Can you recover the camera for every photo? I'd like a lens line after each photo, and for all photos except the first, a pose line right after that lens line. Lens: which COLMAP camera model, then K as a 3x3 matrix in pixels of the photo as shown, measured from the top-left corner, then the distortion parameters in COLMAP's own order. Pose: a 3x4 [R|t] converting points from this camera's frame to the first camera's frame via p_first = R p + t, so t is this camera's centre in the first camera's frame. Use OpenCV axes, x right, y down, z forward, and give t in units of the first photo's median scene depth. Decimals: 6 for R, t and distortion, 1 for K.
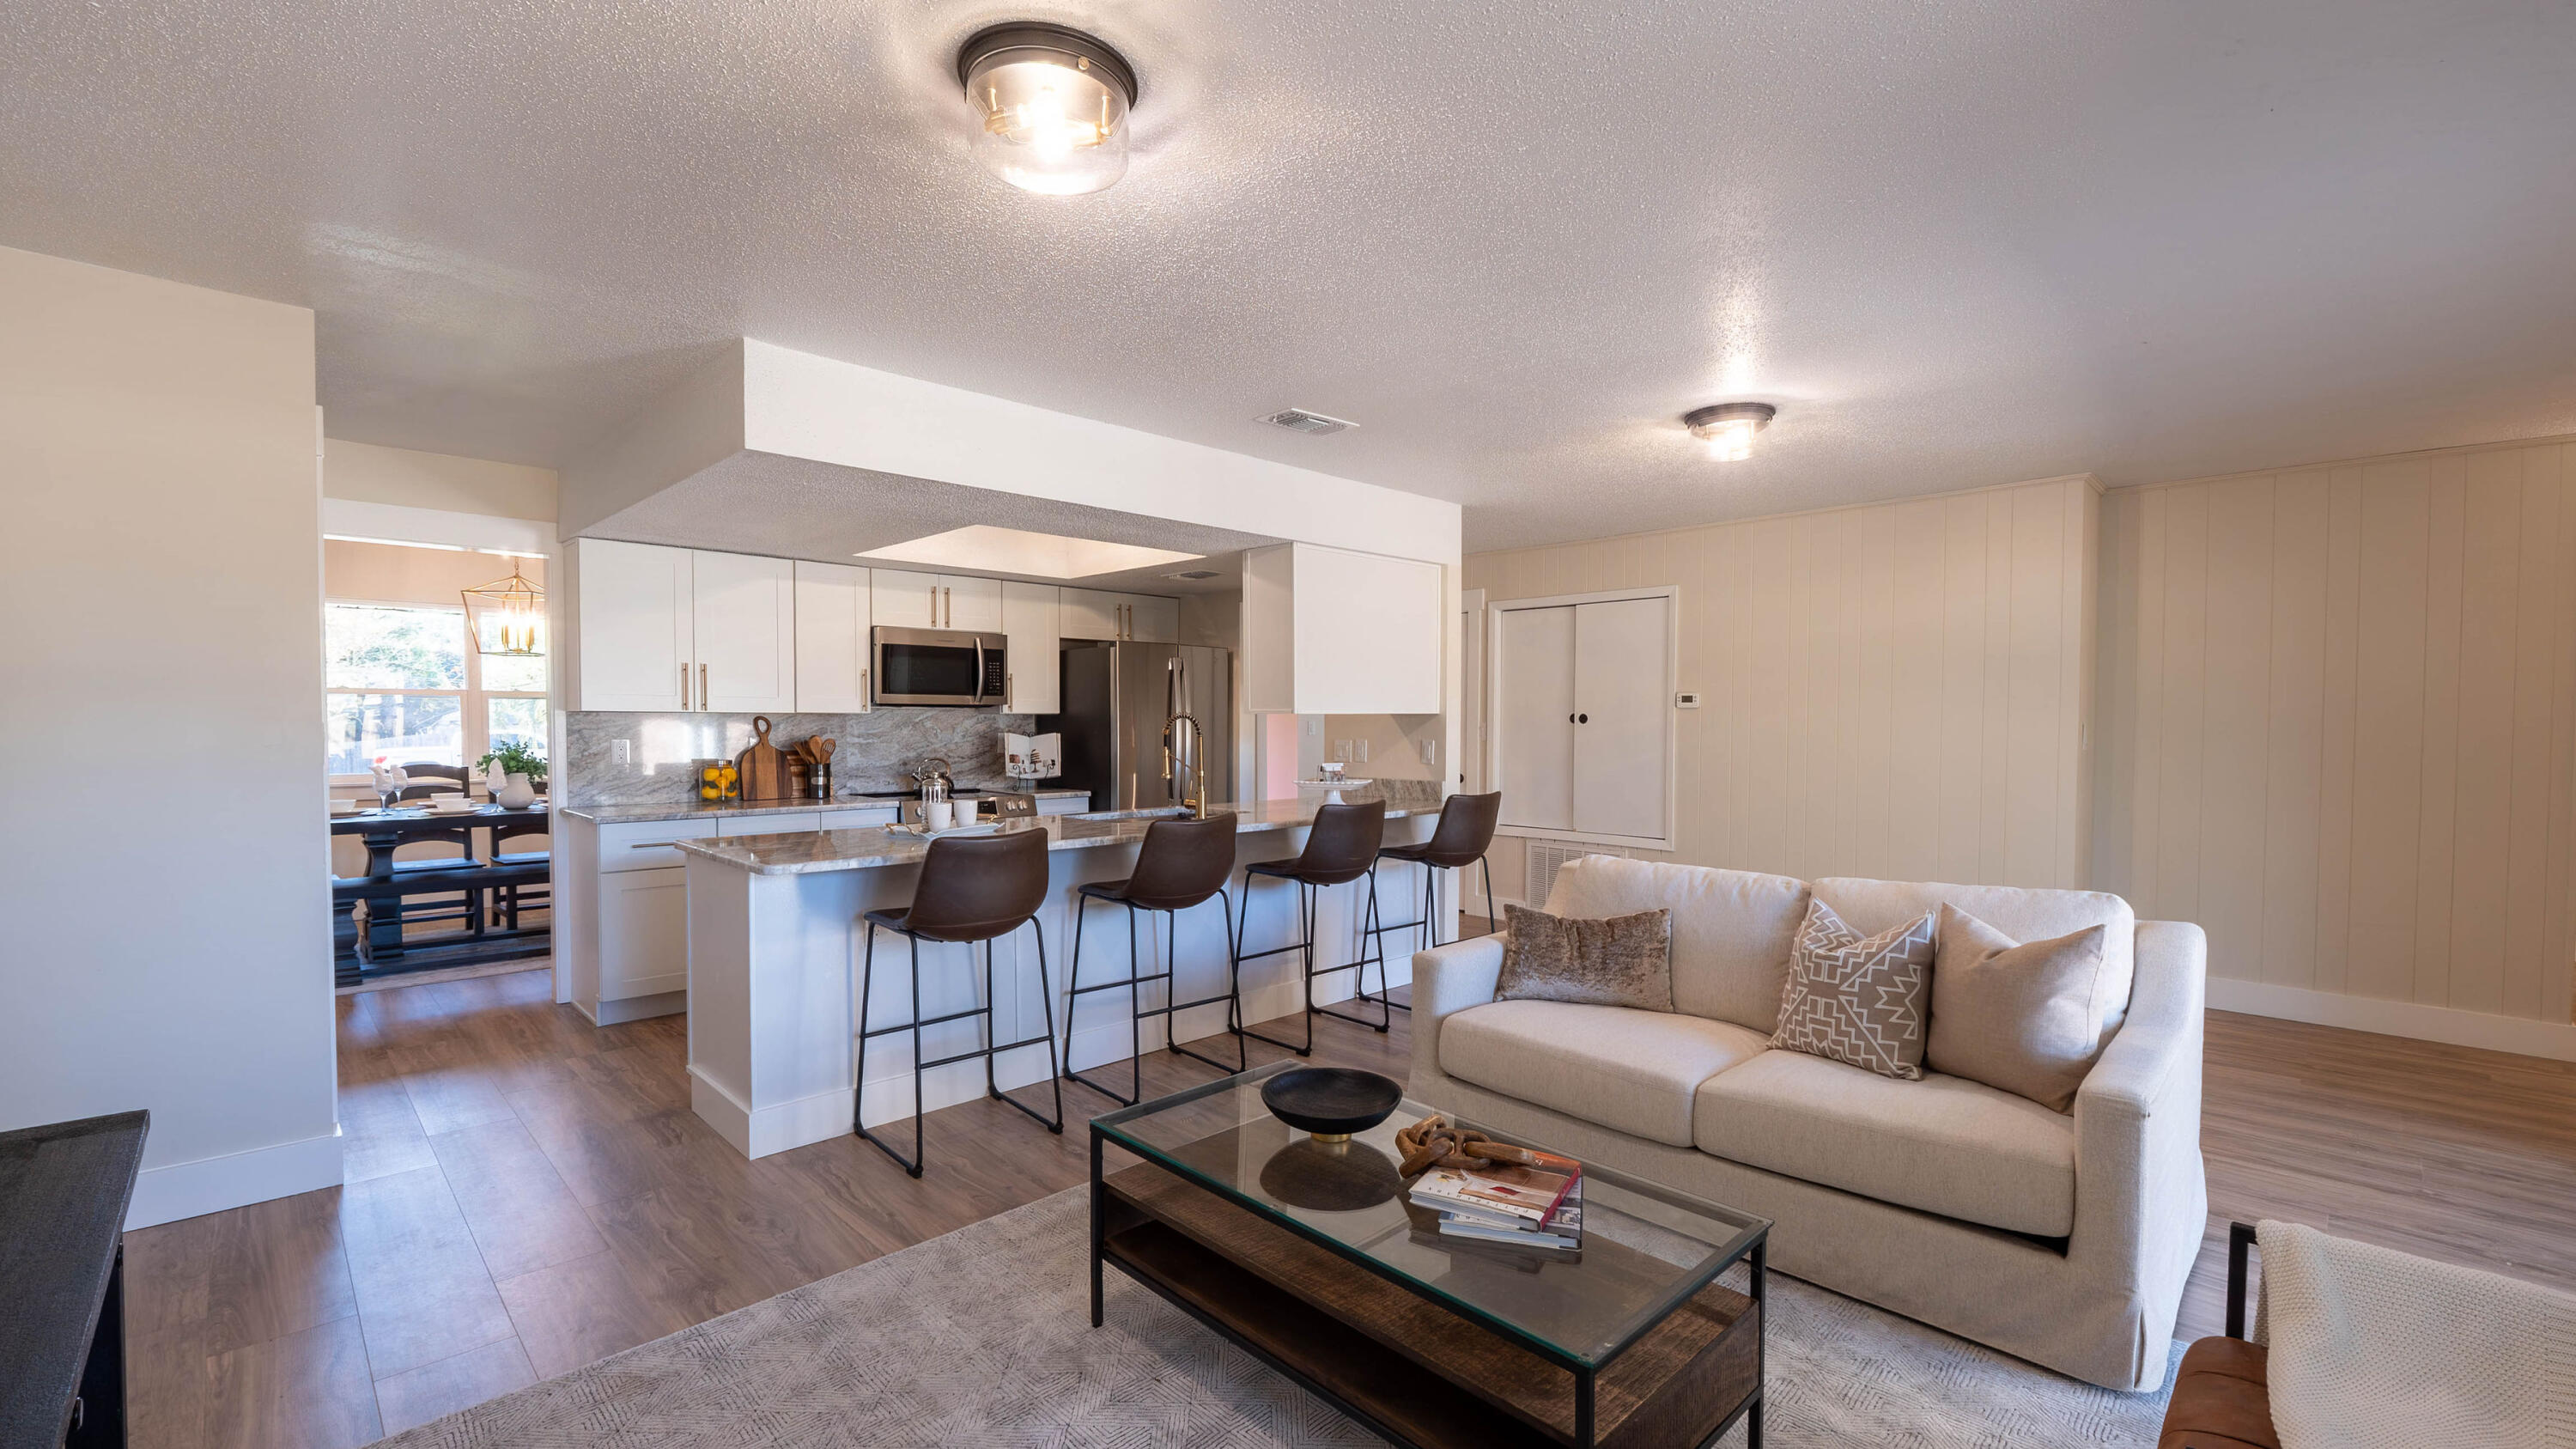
lens RADIAL K [[1077.8, 0, 1293.8], [0, 1077.8, 740.4], [0, 0, 1]] dist [-0.012281, -0.000658]
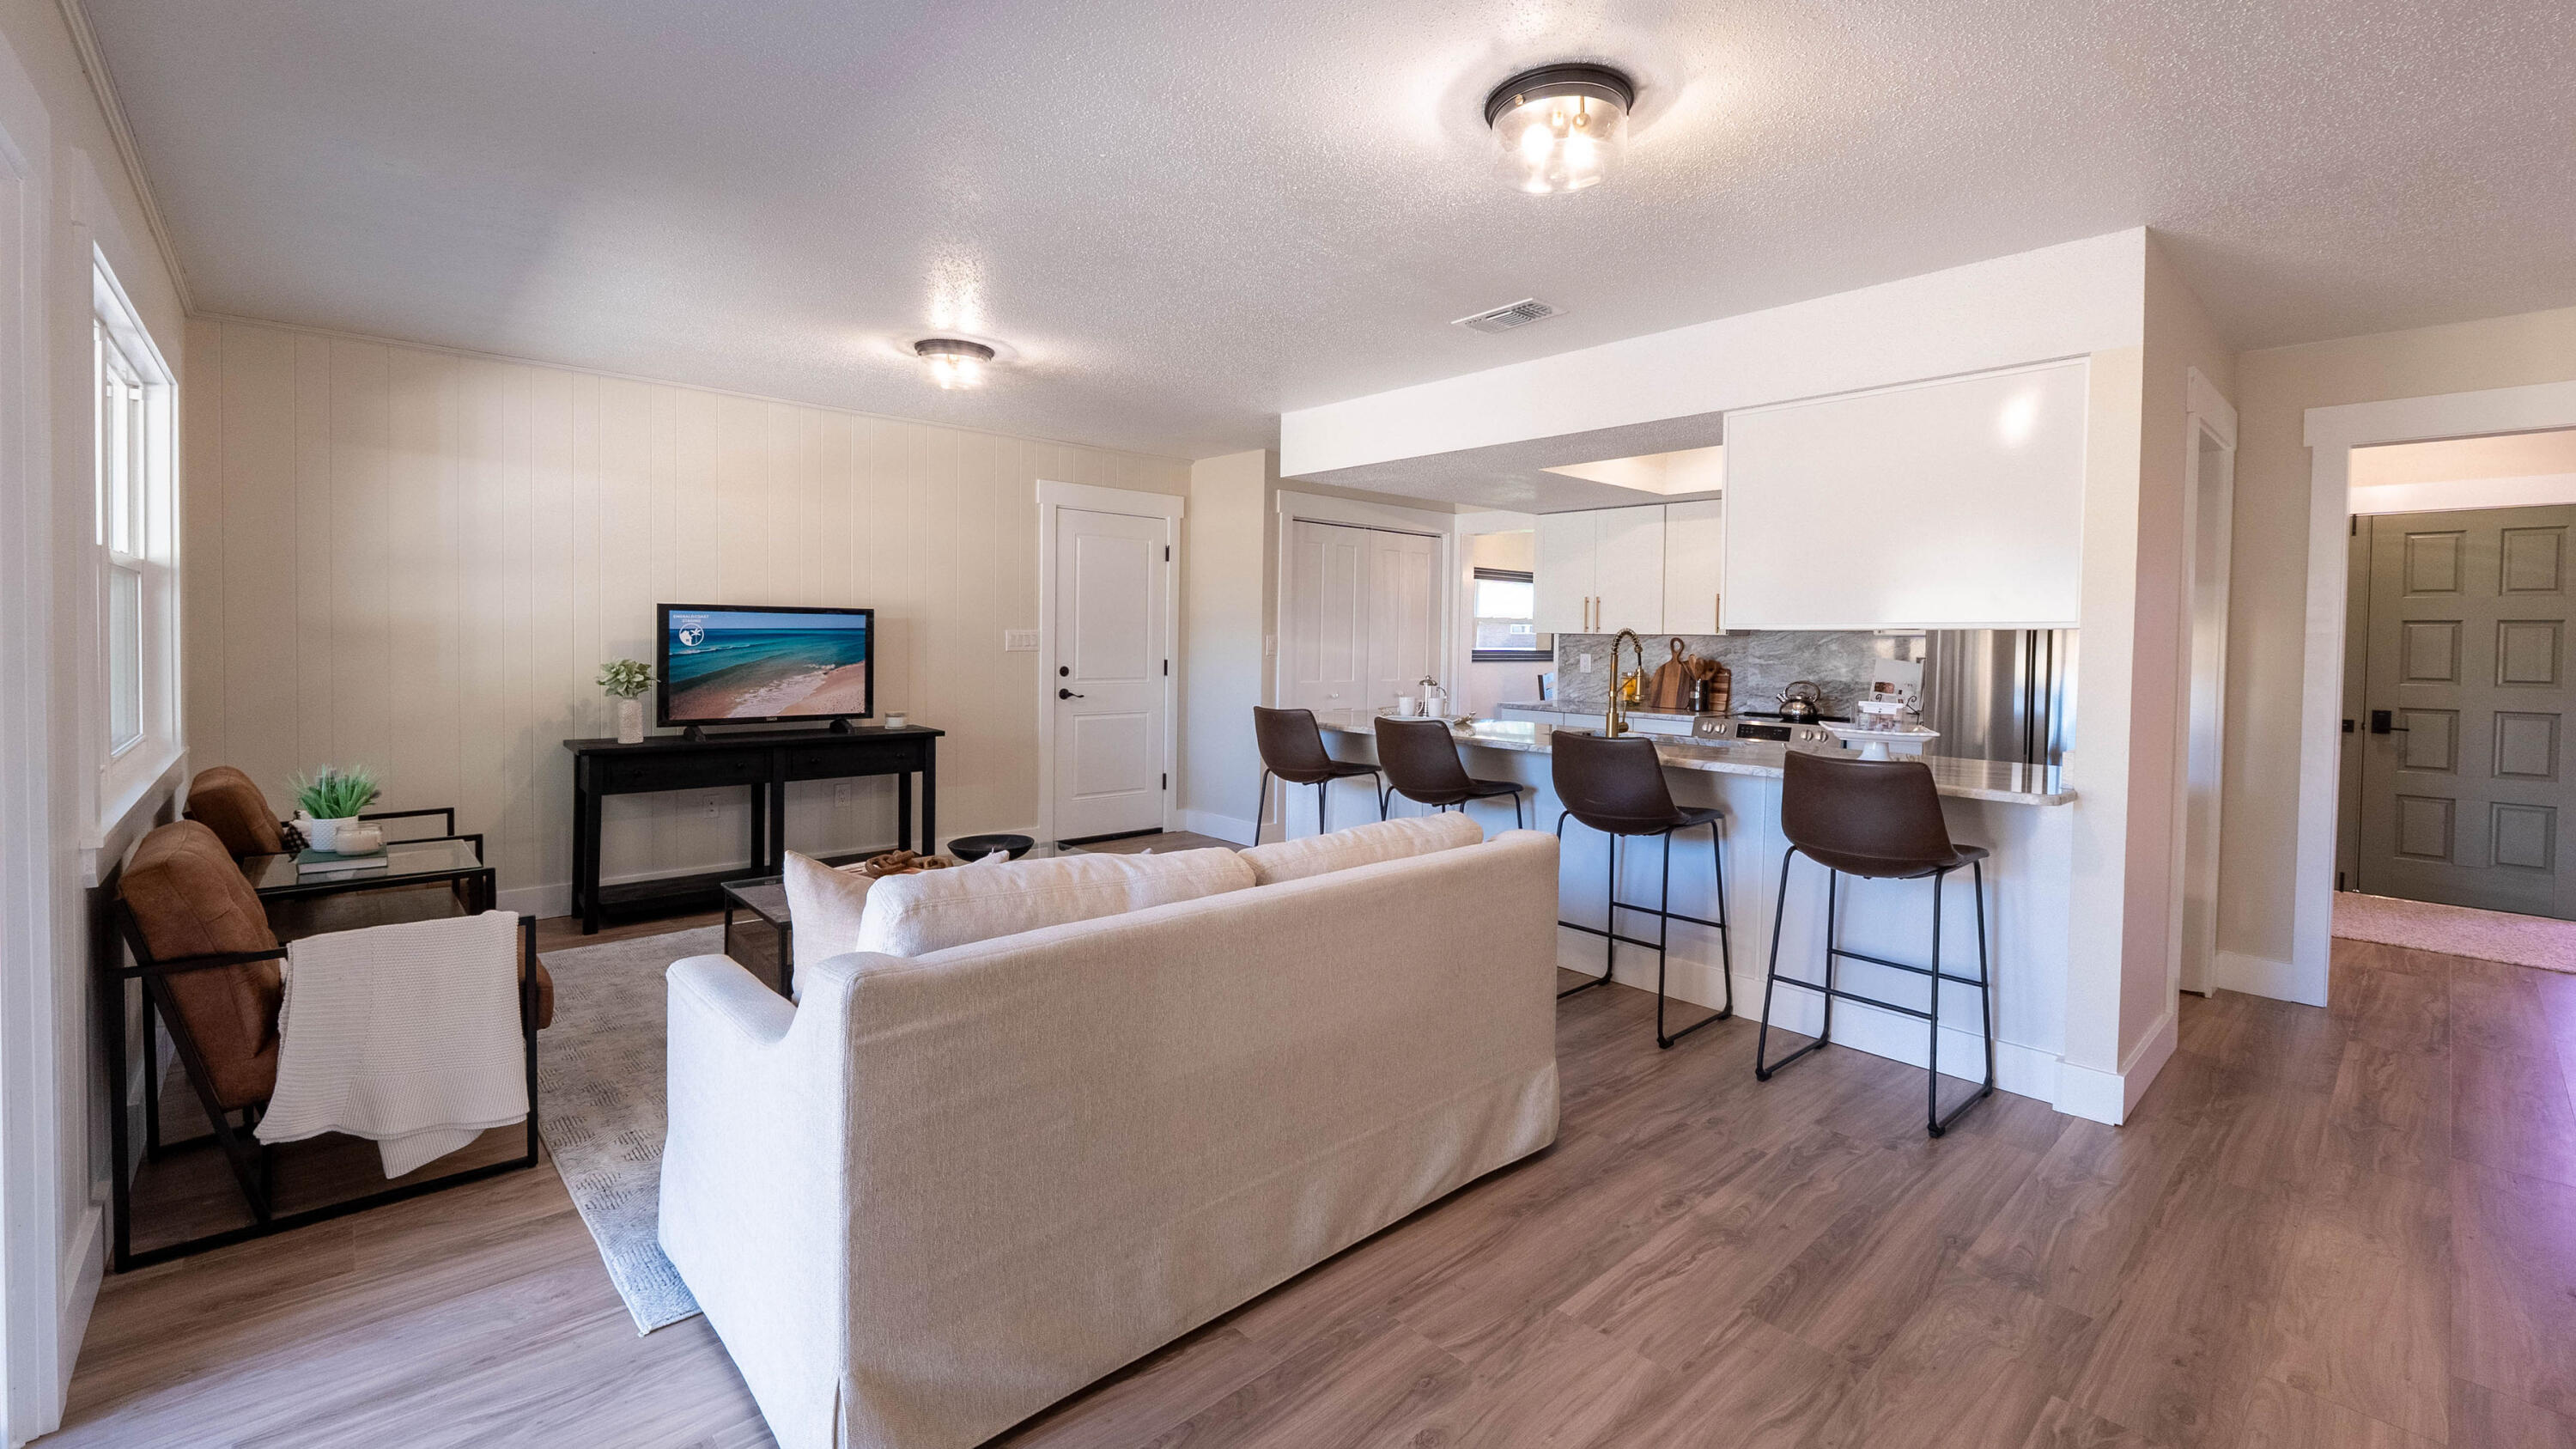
lens RADIAL K [[1077.8, 0, 1303.0], [0, 1077.8, 732.0], [0, 0, 1]] dist [-0.012281, -0.000658]
pose [[-0.027650, 0.084007, -0.996081, 0.660646], [-0.032035, 0.995876, 0.084879, -0.006076], [0.999104, 0.034256, -0.024844, 0.574748]]
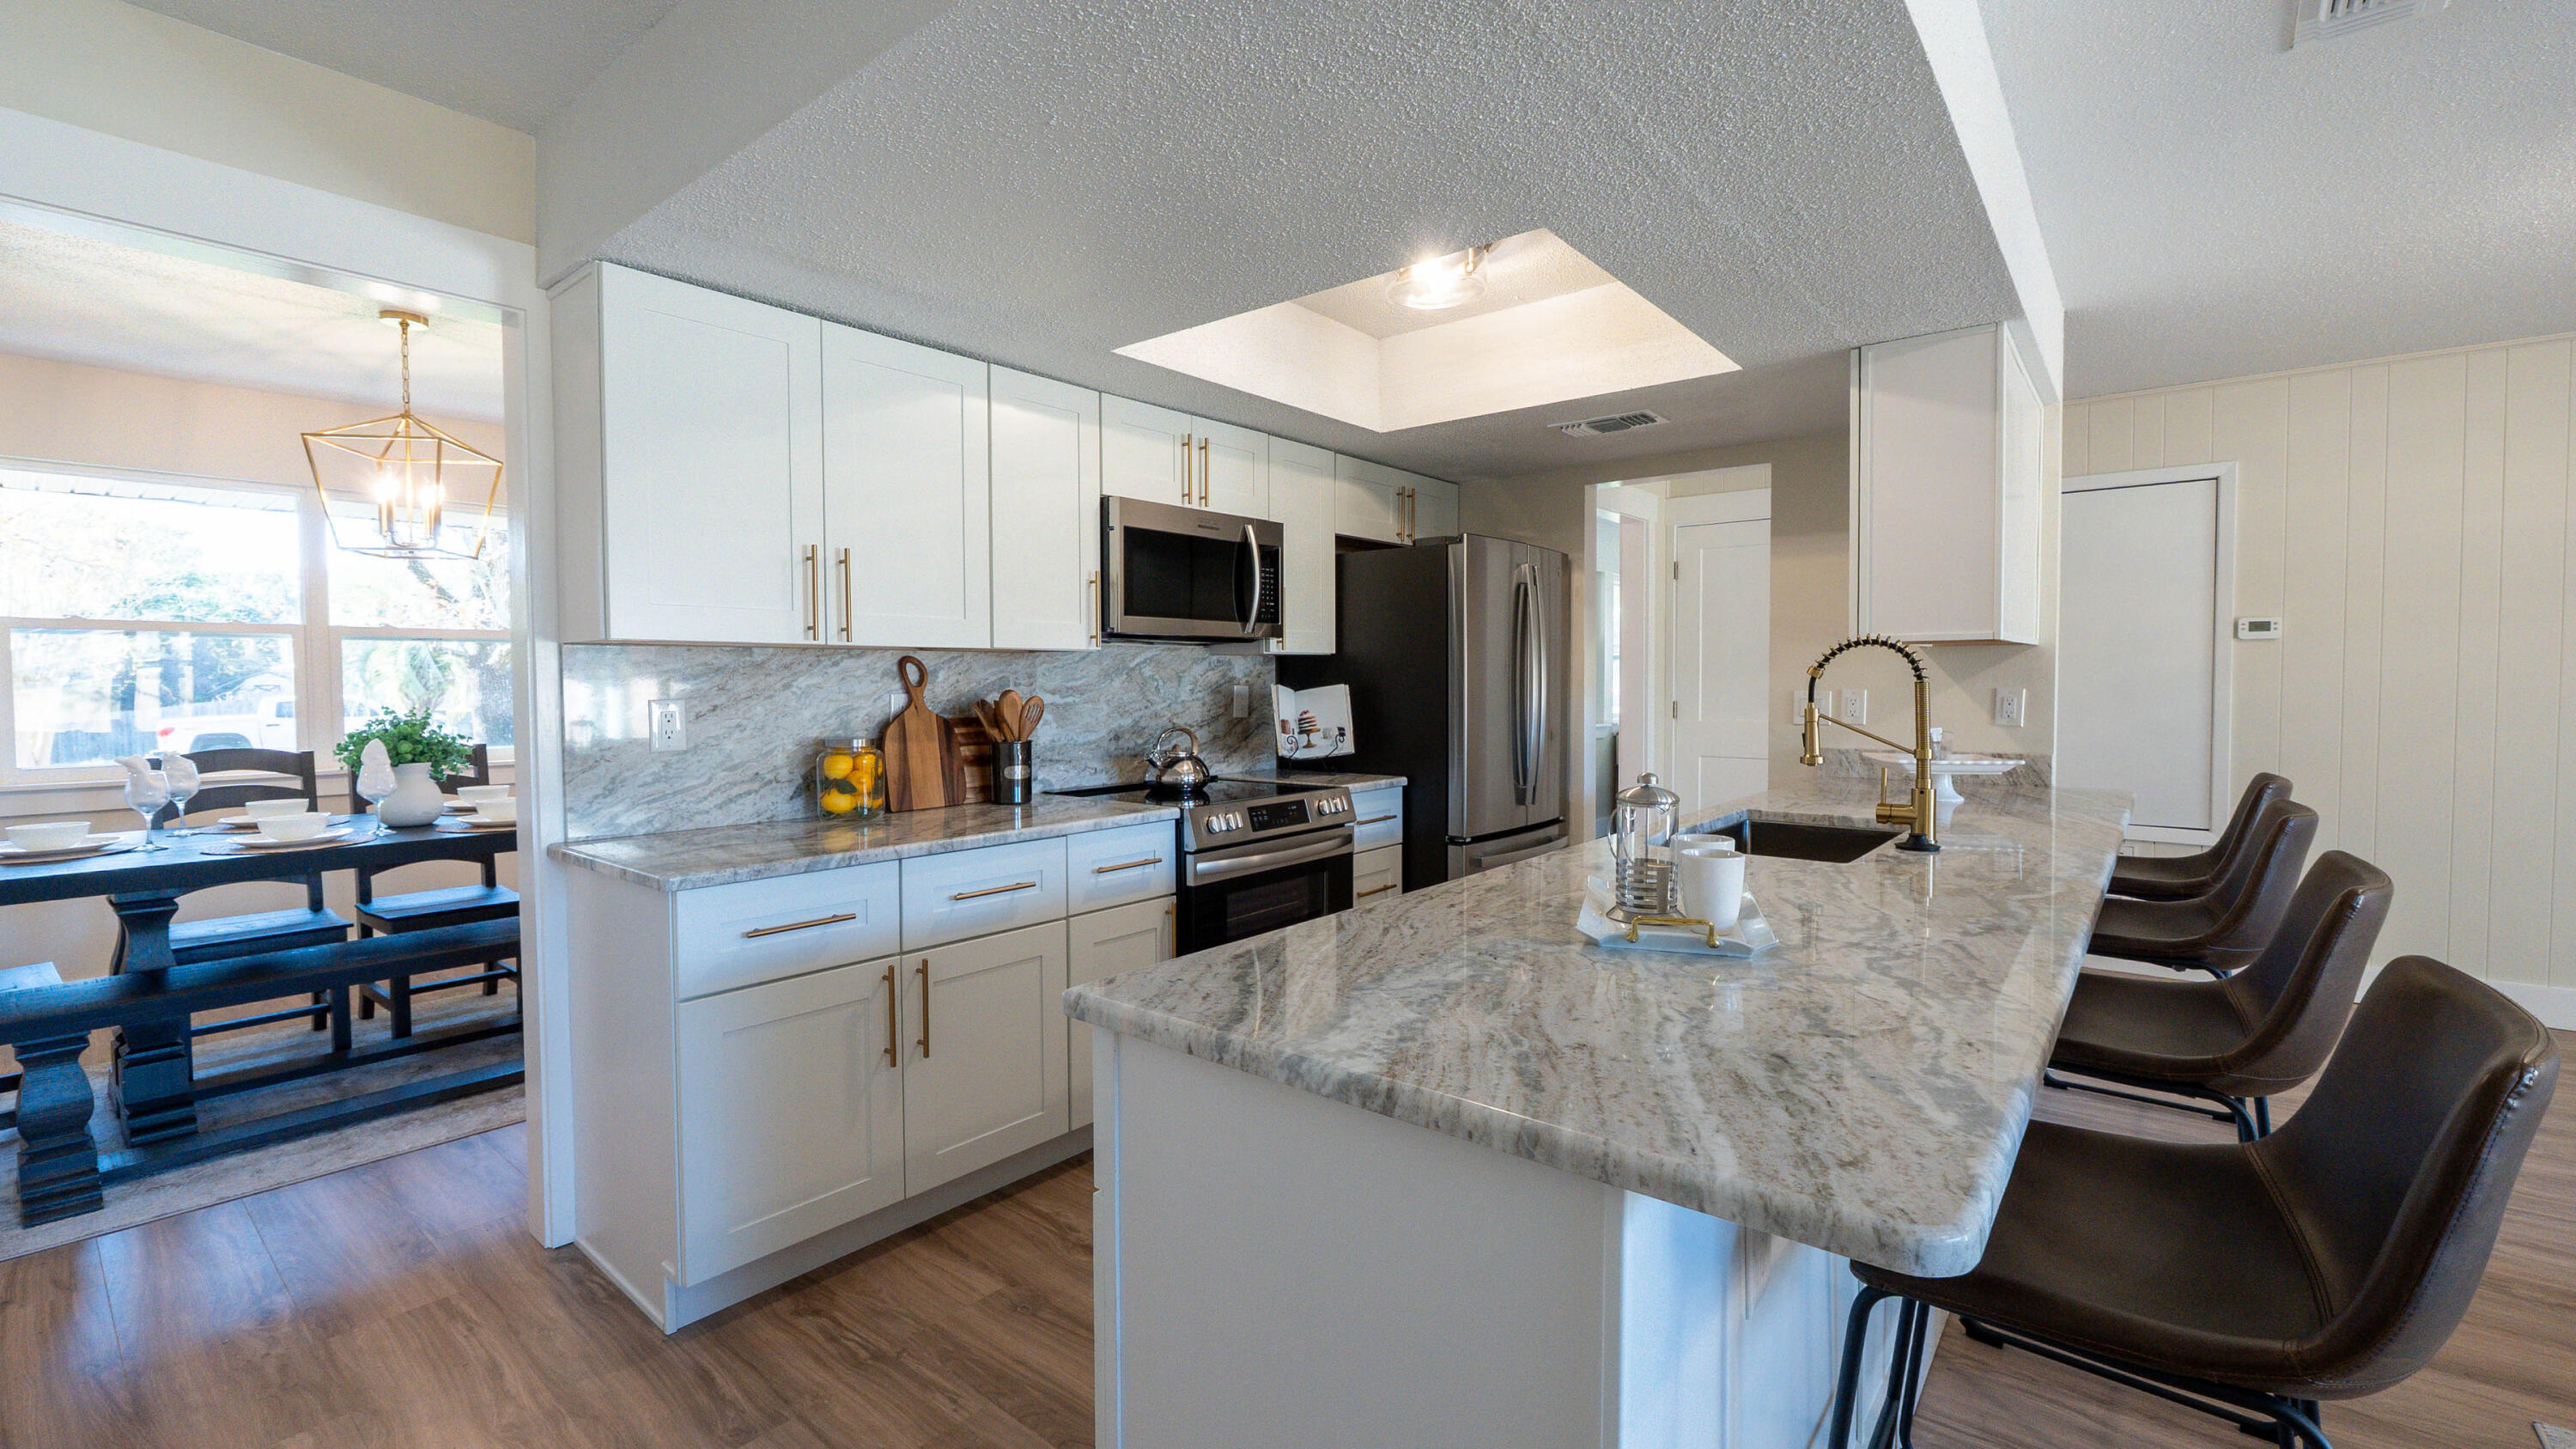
lens RADIAL K [[1077.8, 0, 1298.4], [0, 1077.8, 700.5], [0, 0, 1]] dist [-0.012281, -0.000658]
pose [[0.994061, -0.010303, 0.108338, -0.333381], [0.010061, 0.999946, 0.002777, 0.000530], [-0.108361, -0.001670, 0.994110, 0.404121]]
